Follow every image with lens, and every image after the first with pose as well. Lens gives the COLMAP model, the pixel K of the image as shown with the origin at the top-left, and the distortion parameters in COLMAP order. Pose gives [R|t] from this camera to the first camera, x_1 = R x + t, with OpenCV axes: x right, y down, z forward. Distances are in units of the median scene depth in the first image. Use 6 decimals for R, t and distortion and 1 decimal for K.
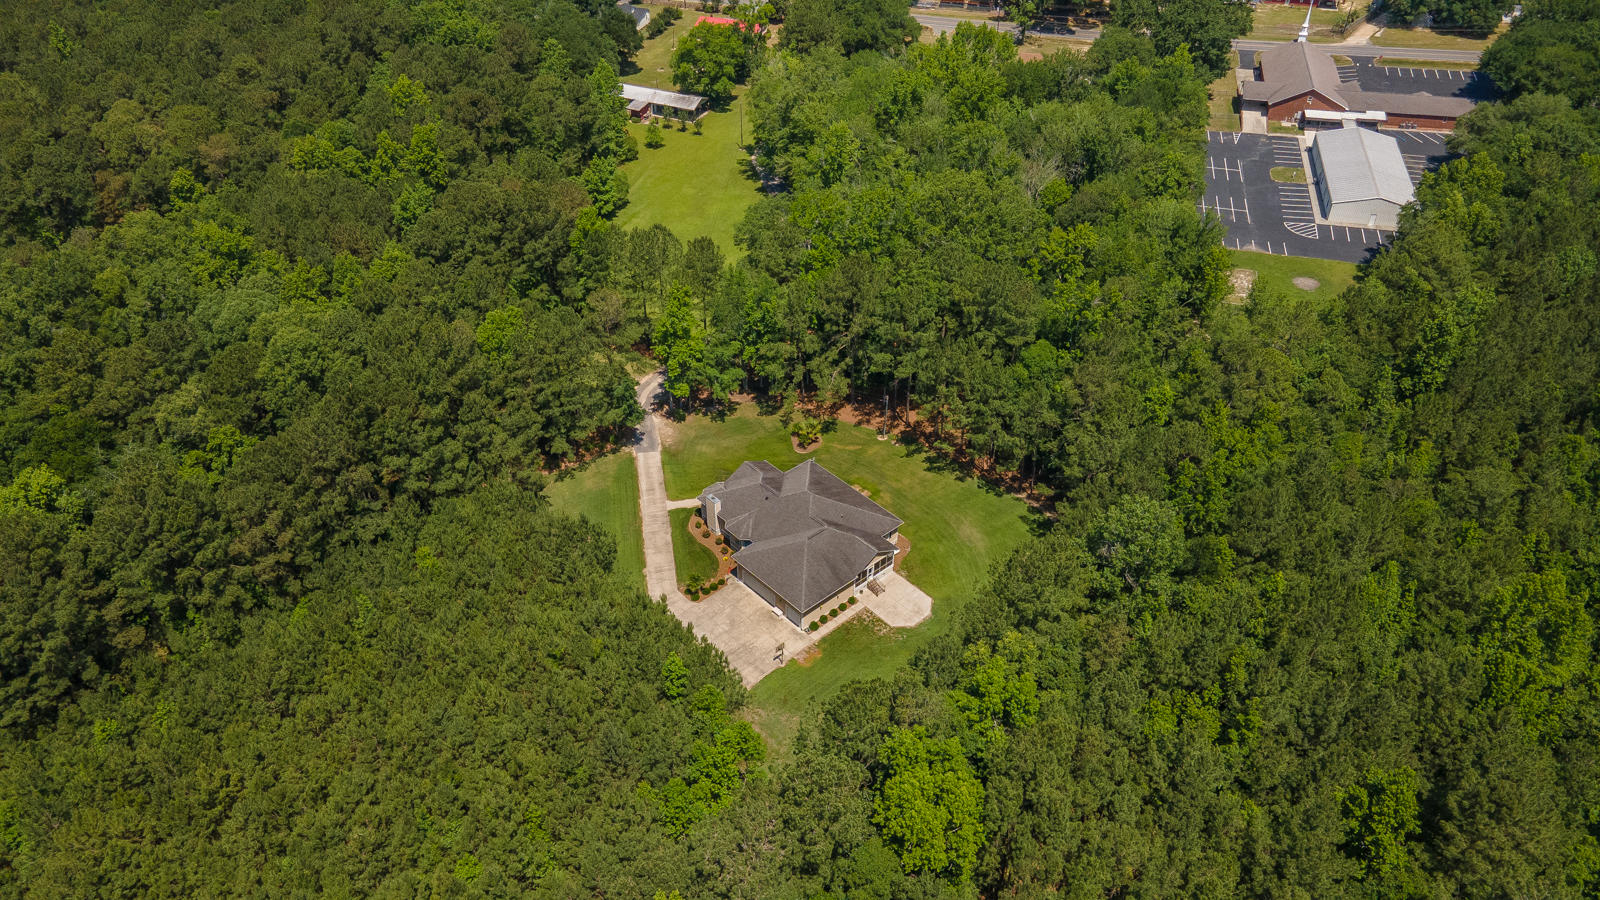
lens RADIAL K [[1182.7, 0, 794.4], [0, 1182.7, 436.2], [0, 0, 1]] dist [0.042931, 0.002654]
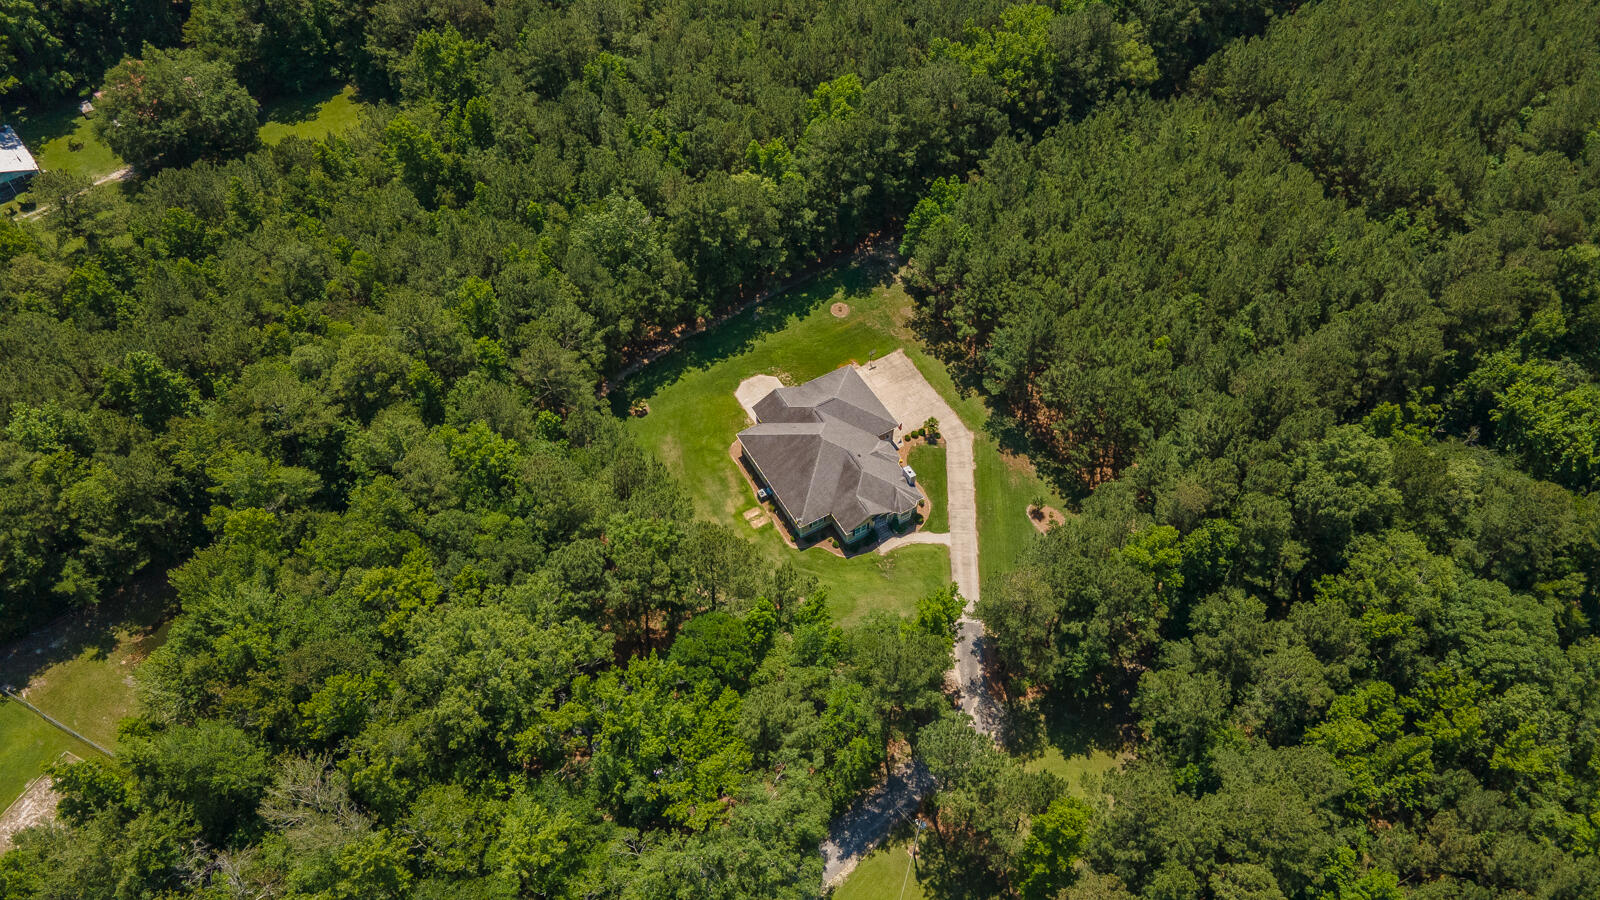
lens RADIAL K [[1182.7, 0, 781.0], [0, 1182.7, 440.9], [0, 0, 1]] dist [0.042931, 0.002654]
pose [[-0.976413, -0.174376, 0.127318, -0.080629], [0.122784, 0.036593, 0.991759, -0.928081], [-0.177598, 0.983999, -0.014319, 0.948978]]
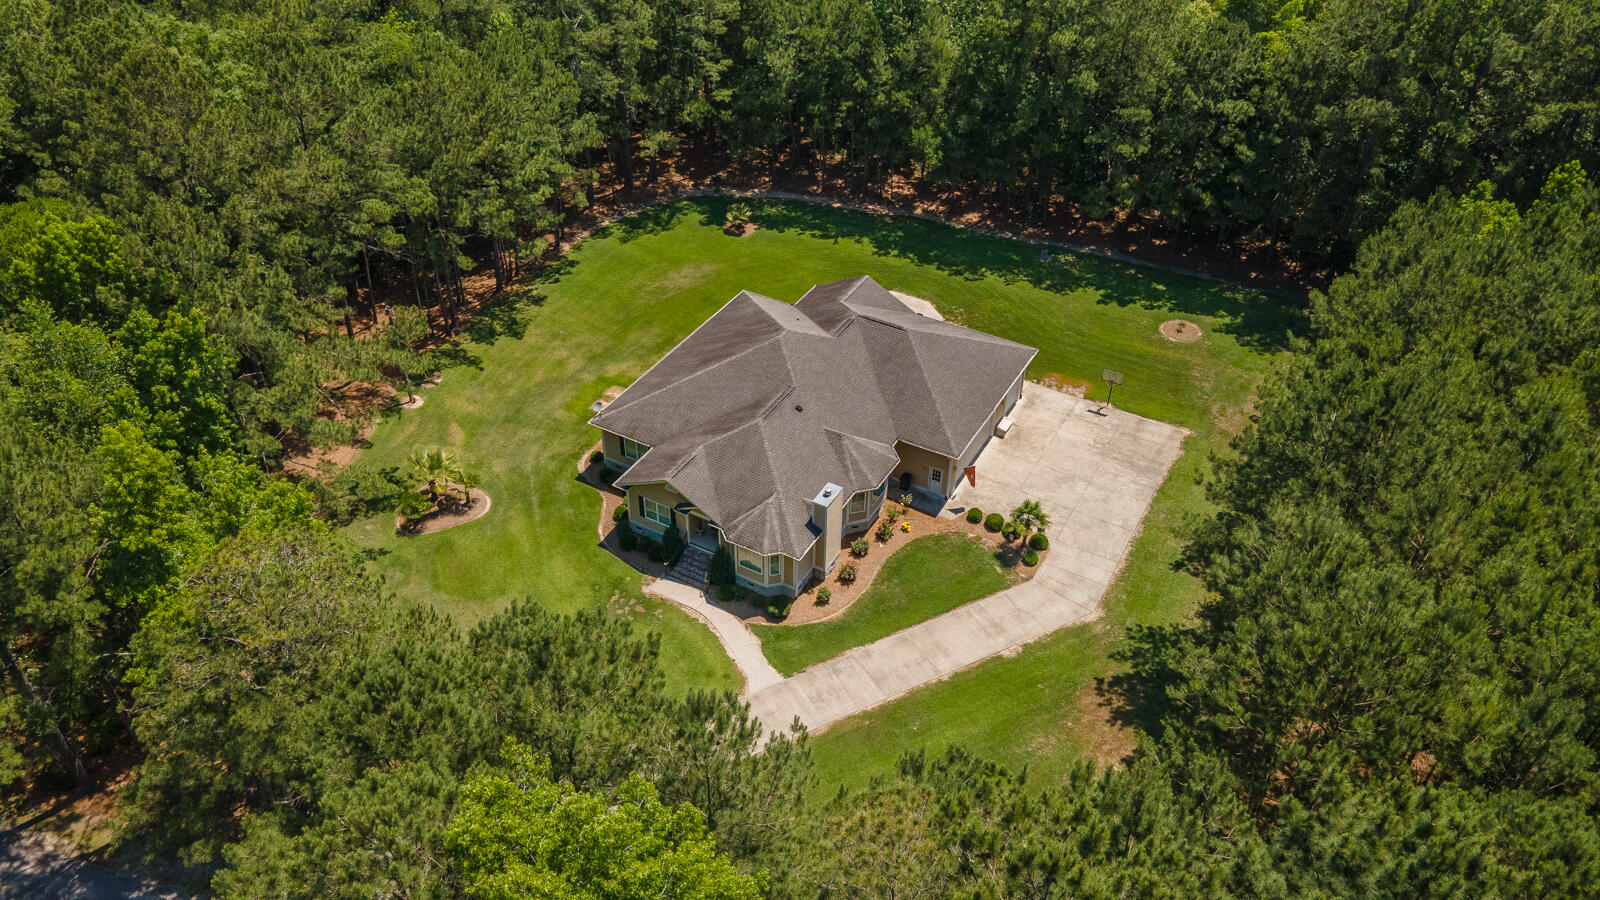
lens RADIAL K [[1182.7, 0, 791.3], [0, 1182.7, 442.0], [0, 0, 1]] dist [0.042931, 0.002654]
pose [[-0.312665, -0.591130, 0.743509, -0.340579], [0.559664, 0.517804, 0.647036, -0.218544], [-0.767474, 0.618421, 0.168935, 0.873668]]
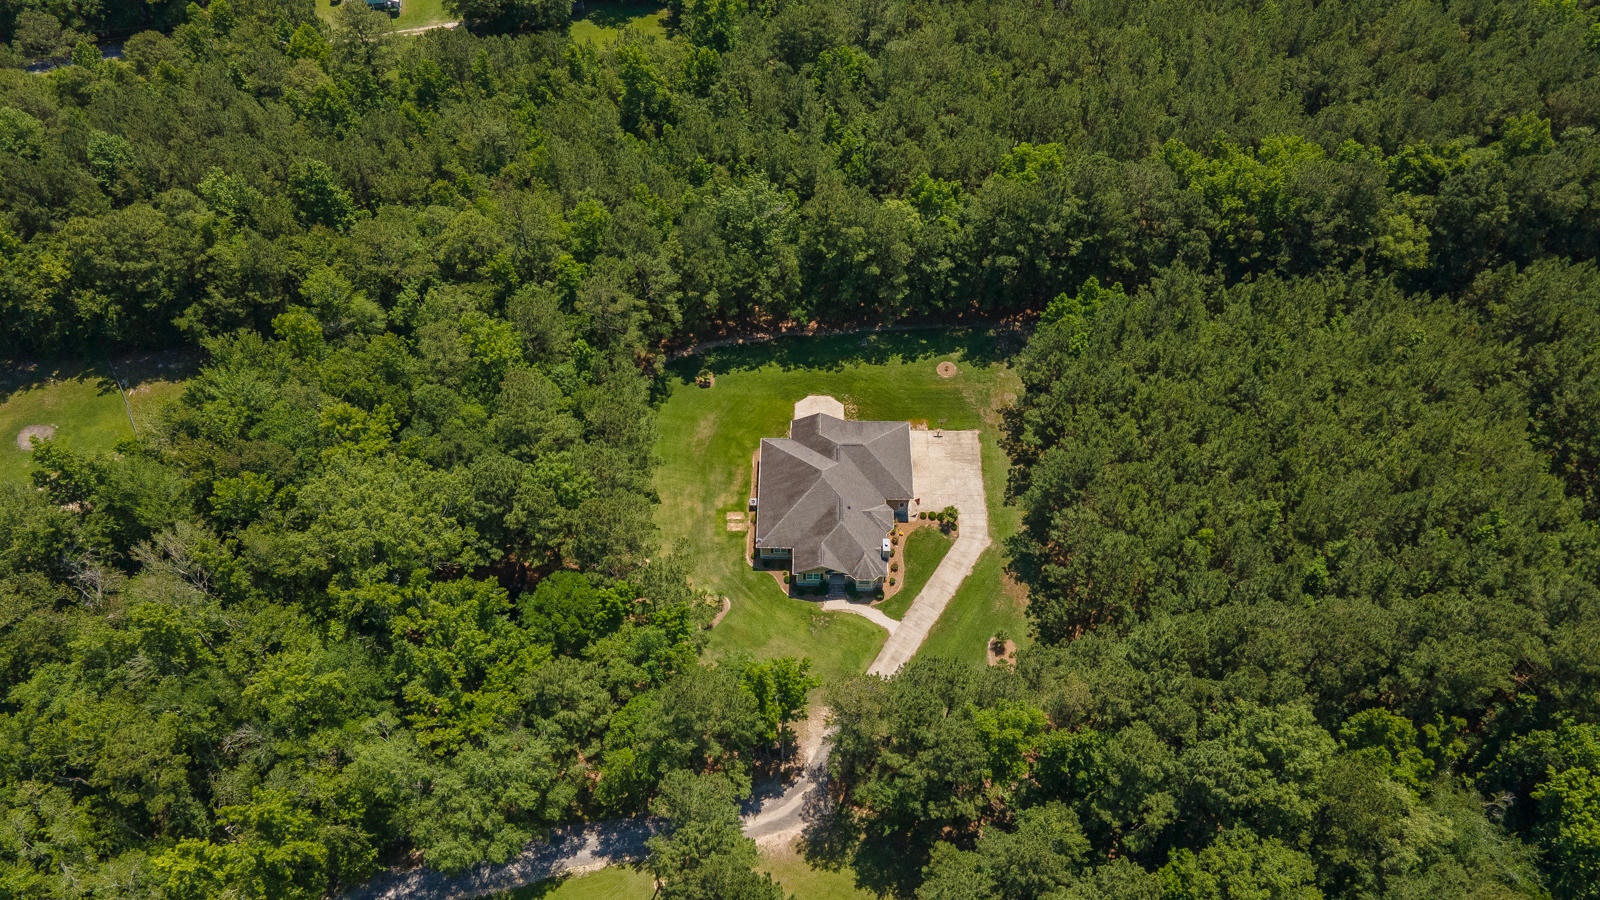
lens RADIAL K [[1182.7, 0, 783.6], [0, 1182.7, 436.4], [0, 0, 1]] dist [0.042931, 0.002654]
pose [[-0.730006, -0.542186, 0.416083, -0.345566], [0.403067, 0.150112, 0.902775, -0.833304], [-0.551932, 0.826741, 0.108955, 0.814350]]
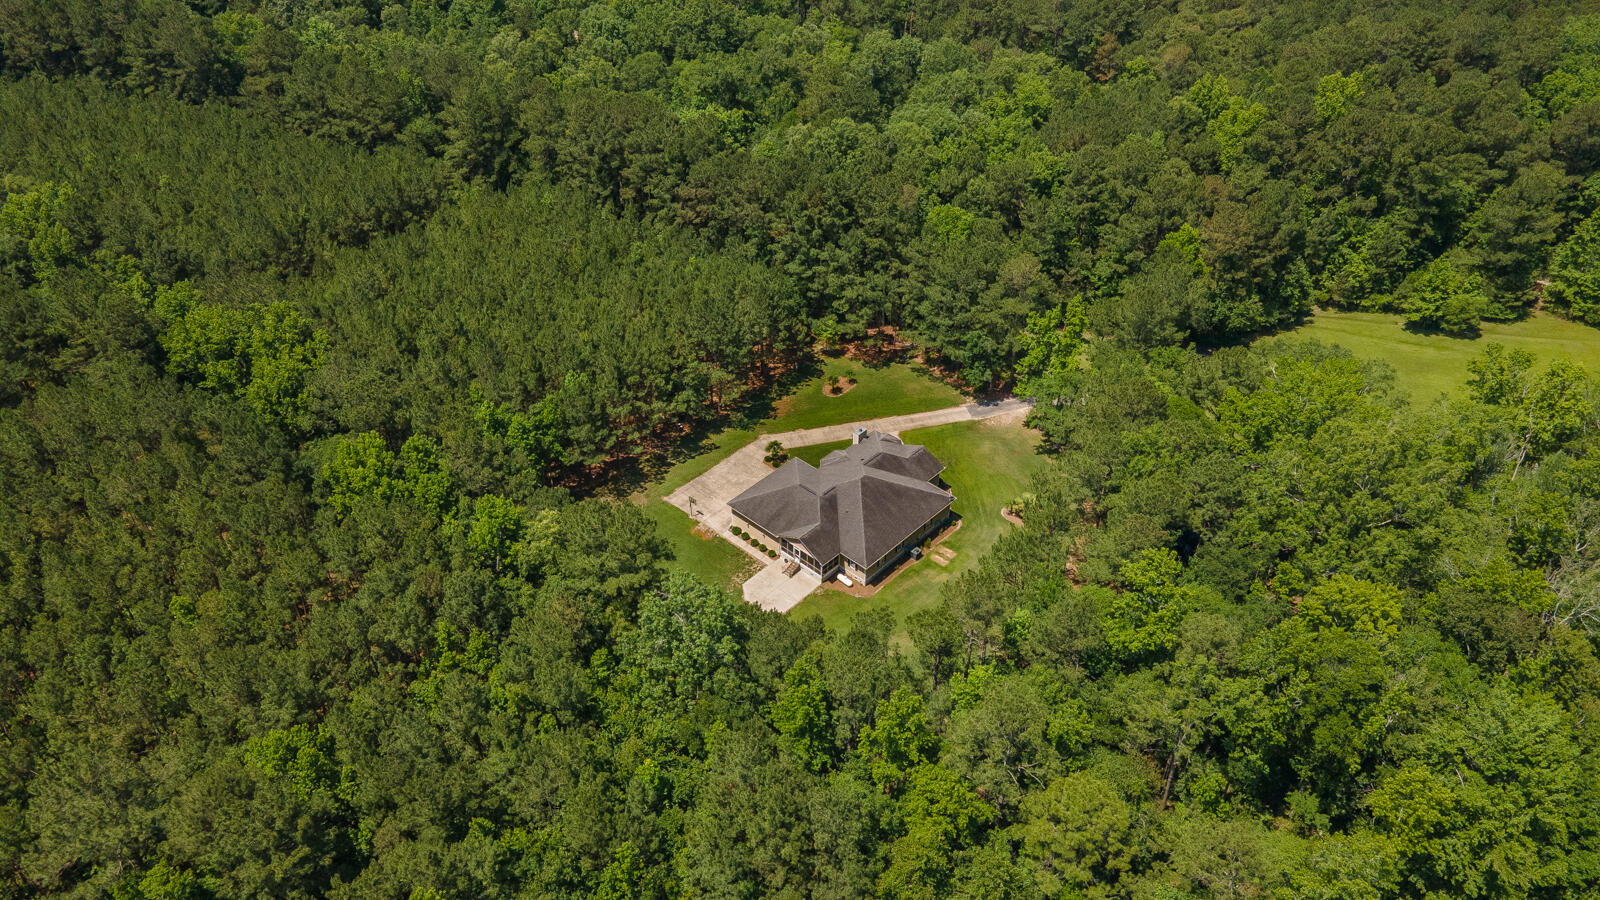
lens RADIAL K [[1182.7, 0, 779.1], [0, 1182.7, 460.6], [0, 0, 1]] dist [0.042931, 0.002654]
pose [[0.078238, 0.626061, -0.775839, 0.708767], [-0.590382, 0.656184, 0.469970, -0.356364], [0.803323, 0.421273, 0.420954, 0.482802]]
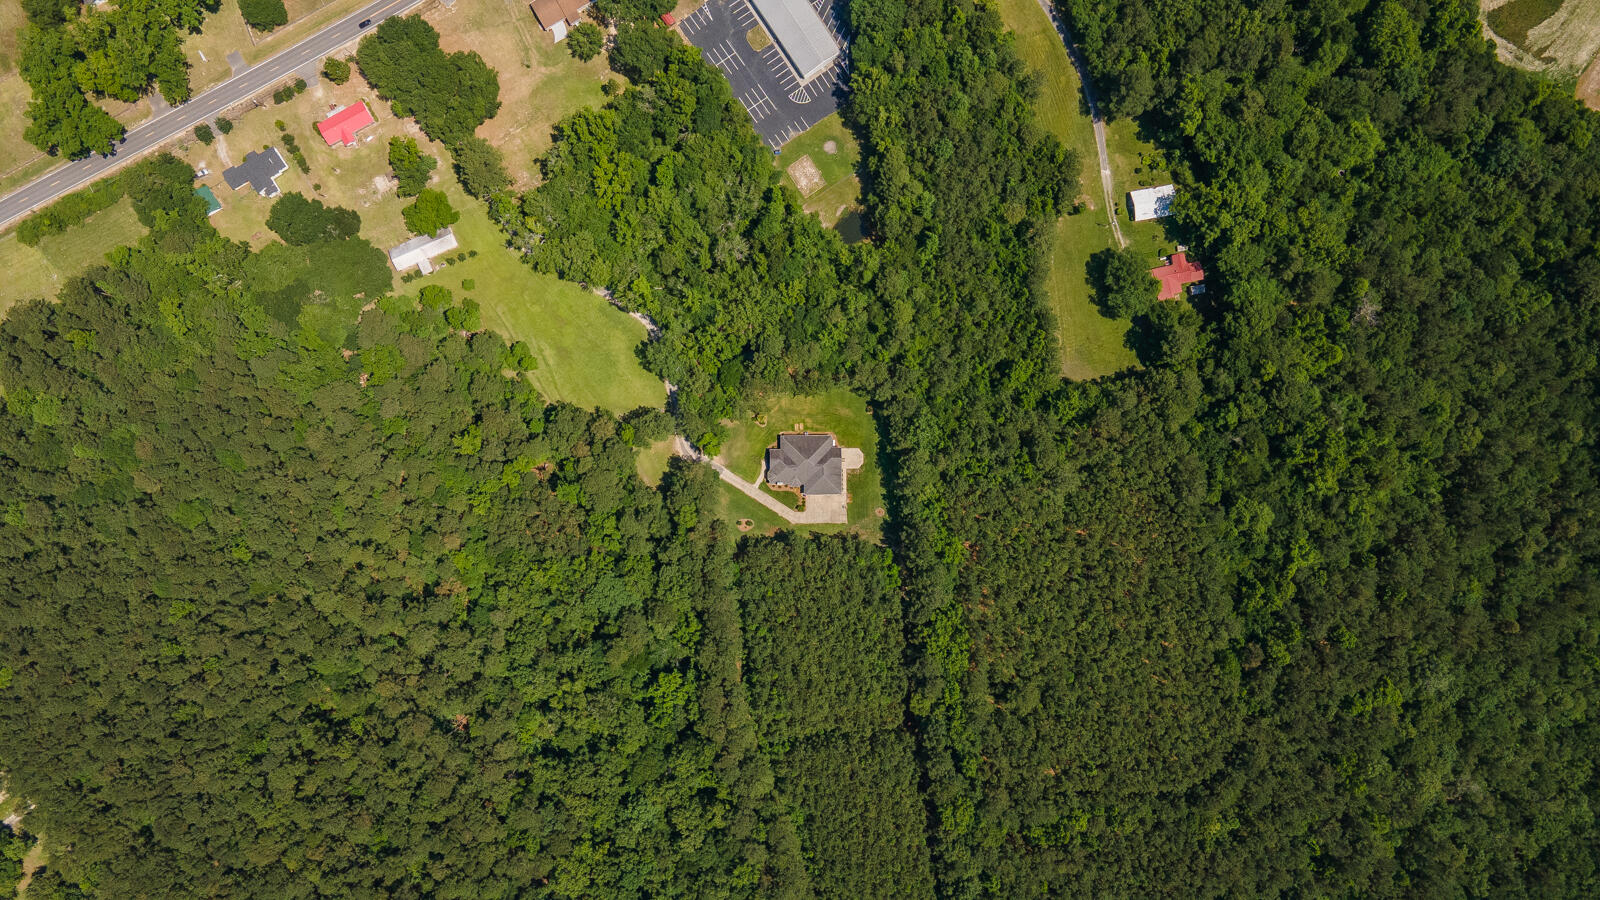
lens RADIAL K [[1182.7, 0, 805.3], [0, 1182.7, 443.7], [0, 0, 1]] dist [0.042931, 0.002654]
pose [[0.662939, -0.748557, 0.013217, 0.001682], [0.427688, 0.393141, 0.813955, -2.013236], [-0.614488, -0.533950, 0.580777, -0.511198]]
